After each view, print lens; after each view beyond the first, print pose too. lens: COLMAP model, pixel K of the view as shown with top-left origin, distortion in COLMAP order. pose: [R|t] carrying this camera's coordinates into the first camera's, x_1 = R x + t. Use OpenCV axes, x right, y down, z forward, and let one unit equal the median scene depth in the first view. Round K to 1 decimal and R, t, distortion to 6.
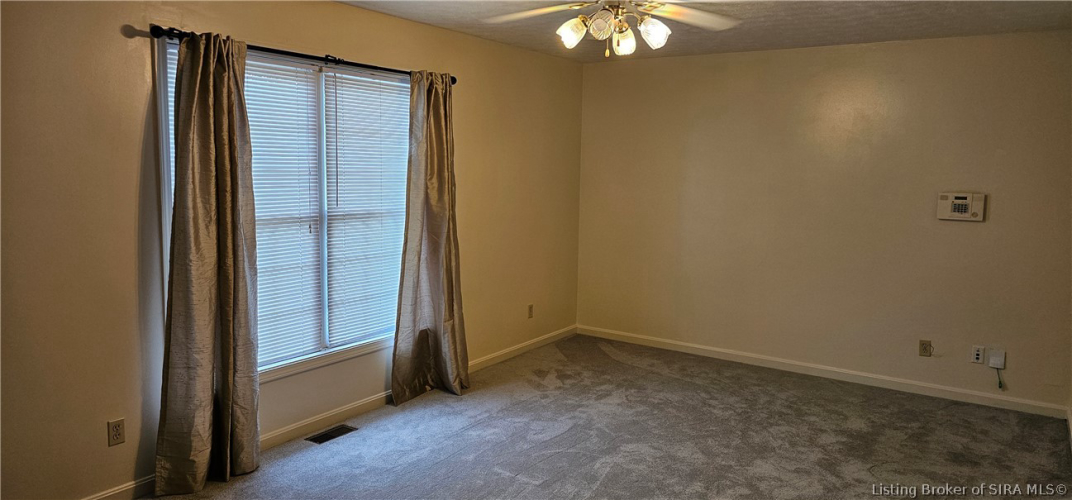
lens RADIAL K [[717.3, 0, 536.0], [0, 717.3, 250.0], [0, 0, 1]] dist [0.034306, -0.004869]
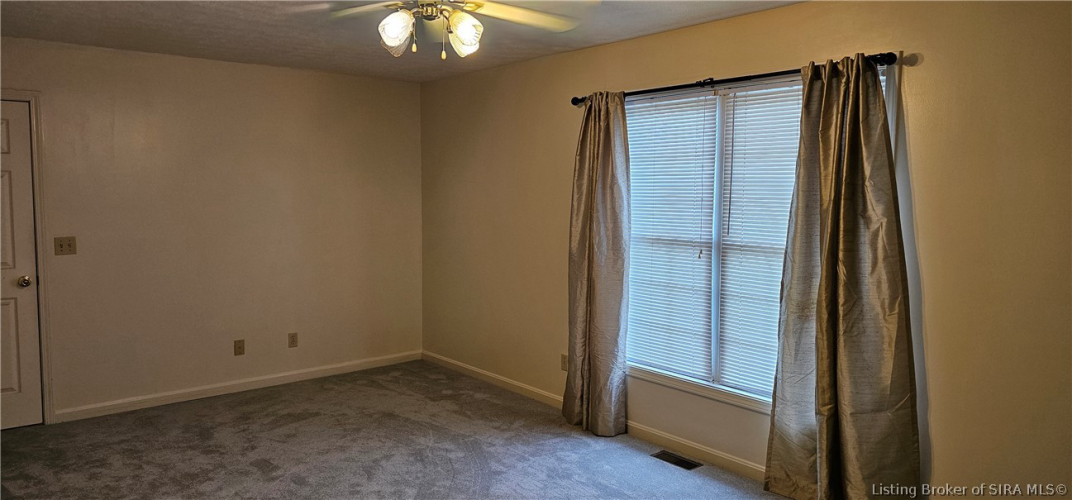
lens RADIAL K [[717.3, 0, 536.0], [0, 717.3, 250.0], [0, 0, 1]] dist [0.034306, -0.004869]
pose [[-0.290196, 0.060753, -0.955037, 0.639897], [-0.131592, 0.985969, 0.102706, -0.097224], [0.947876, 0.155480, -0.278130, 0.956211]]
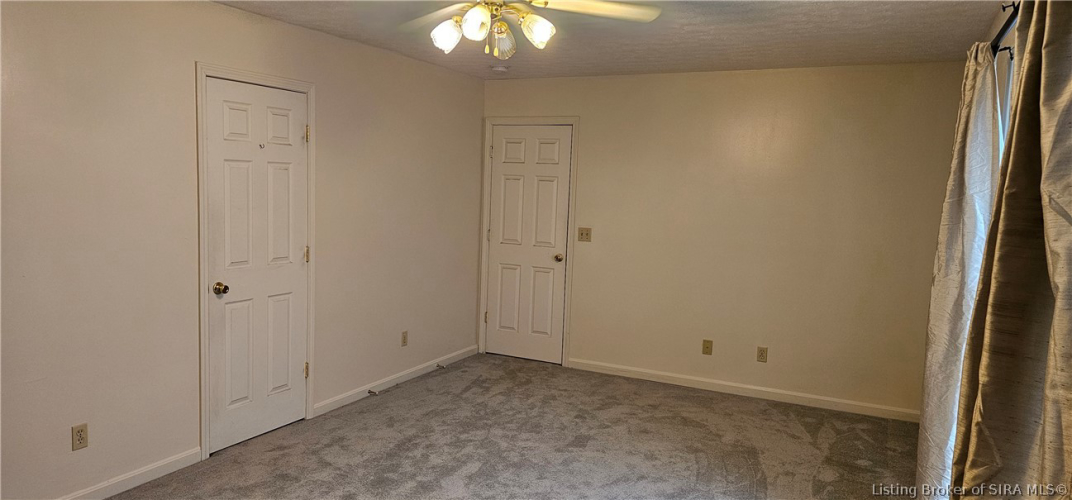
lens RADIAL K [[717.3, 0, 536.0], [0, 717.3, 250.0], [0, 0, 1]] dist [0.034306, -0.004869]
pose [[-0.990195, -0.044834, -0.132299, 0.107953], [-0.072757, 0.974016, 0.214473, -0.159085], [0.119246, 0.221996, -0.967728, 1.314726]]
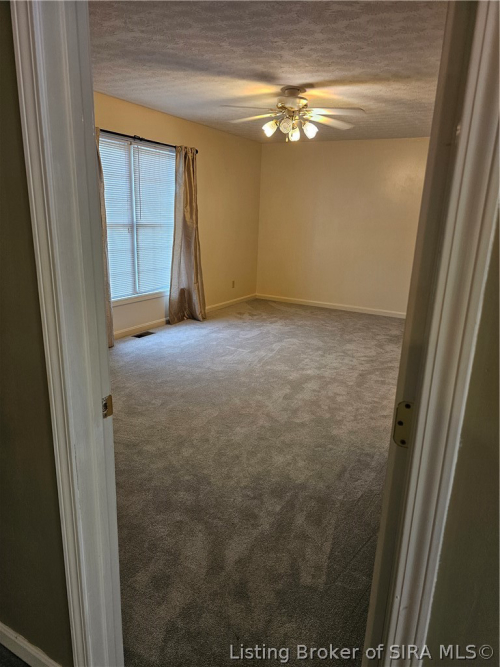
lens RADIAL K [[447.7, 0, 249.6], [0, 447.7, 344.8], [0, 0, 1]] dist [0.082348, -0.082649]
pose [[0.997025, -0.003818, 0.076987, -0.075254], [-0.009034, 0.986101, 0.165901, 0.063210], [-0.076550, -0.166103, 0.983133, -0.255752]]
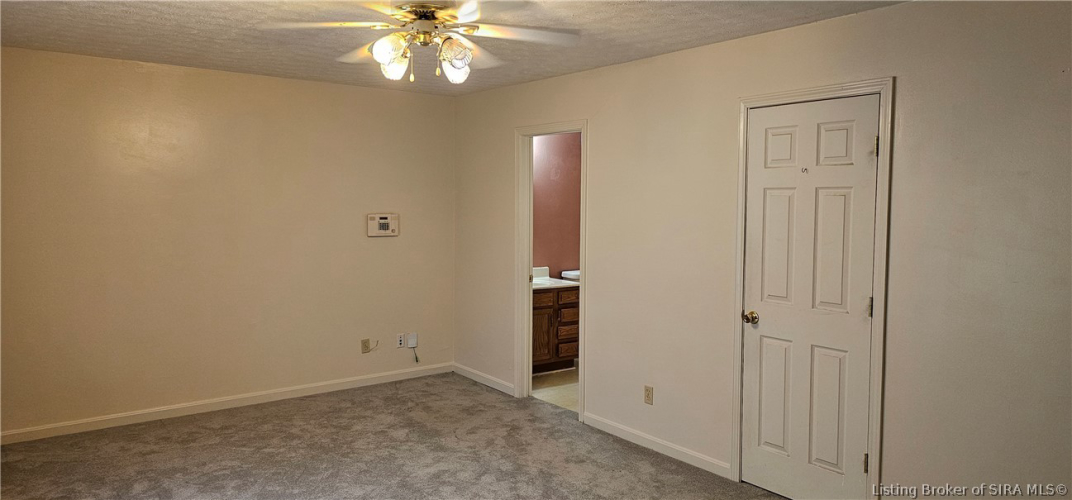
lens RADIAL K [[717.3, 0, 536.0], [0, 717.3, 250.0], [0, 0, 1]] dist [0.034306, -0.004869]
pose [[0.324635, -0.084449, 0.942062, -0.526650], [0.116183, 0.992024, 0.048891, -0.050893], [-0.938676, 0.093580, 0.331858, 0.375549]]
